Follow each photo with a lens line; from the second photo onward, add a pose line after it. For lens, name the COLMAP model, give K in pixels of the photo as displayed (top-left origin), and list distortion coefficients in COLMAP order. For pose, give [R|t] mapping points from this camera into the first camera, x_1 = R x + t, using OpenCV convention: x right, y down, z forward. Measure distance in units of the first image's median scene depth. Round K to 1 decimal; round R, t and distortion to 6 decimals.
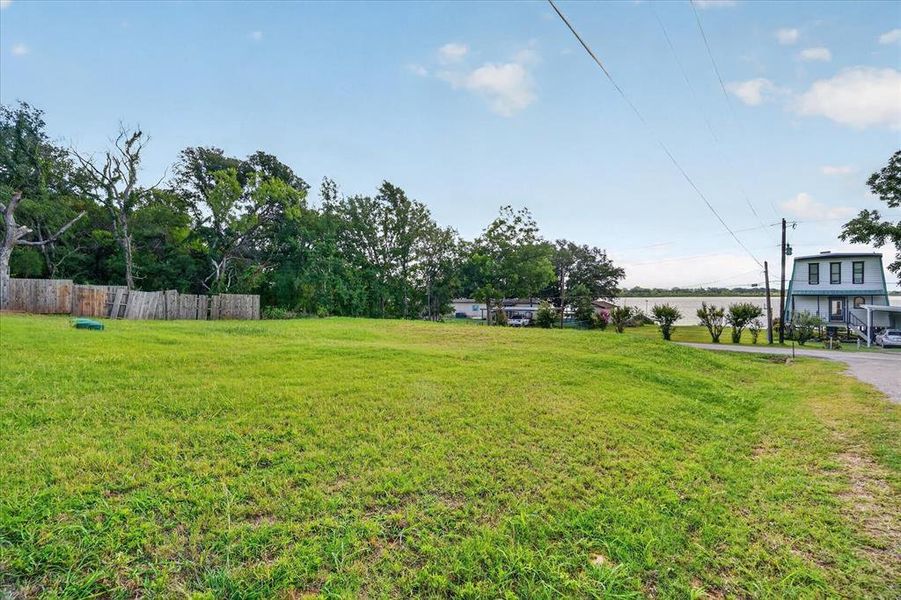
lens RADIAL K [[420.3, 0, 456.0], [0, 420.3, 298.2], [0, 0, 1]] dist [-0.046604, 0.014410]
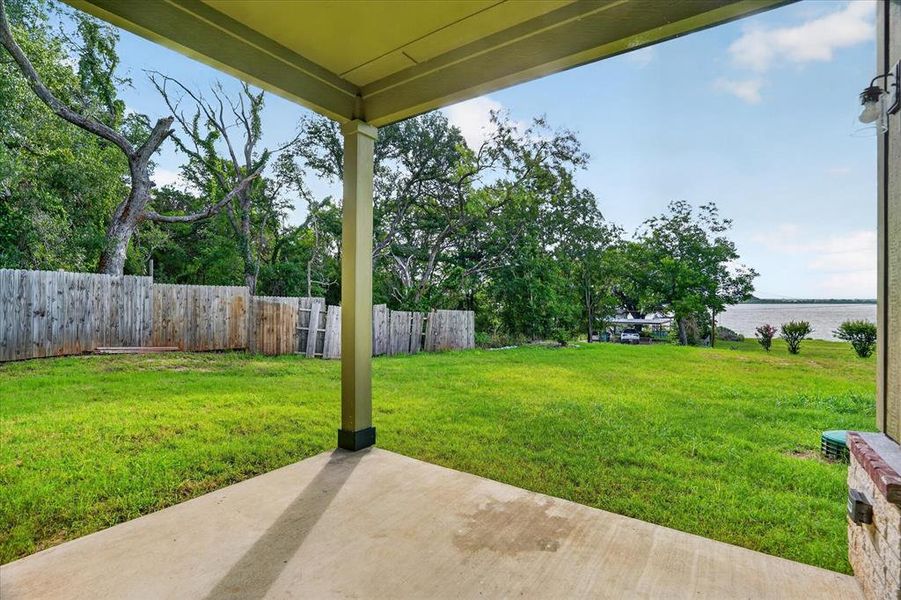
lens RADIAL K [[420.3, 0, 456.0], [0, 420.3, 298.2], [0, 0, 1]] dist [-0.046604, 0.014410]
pose [[0.995729, 0.006286, 0.092109, -0.638511], [-0.005003, 0.999887, -0.014146, -0.020728], [-0.092187, 0.013625, 0.995648, 0.376034]]
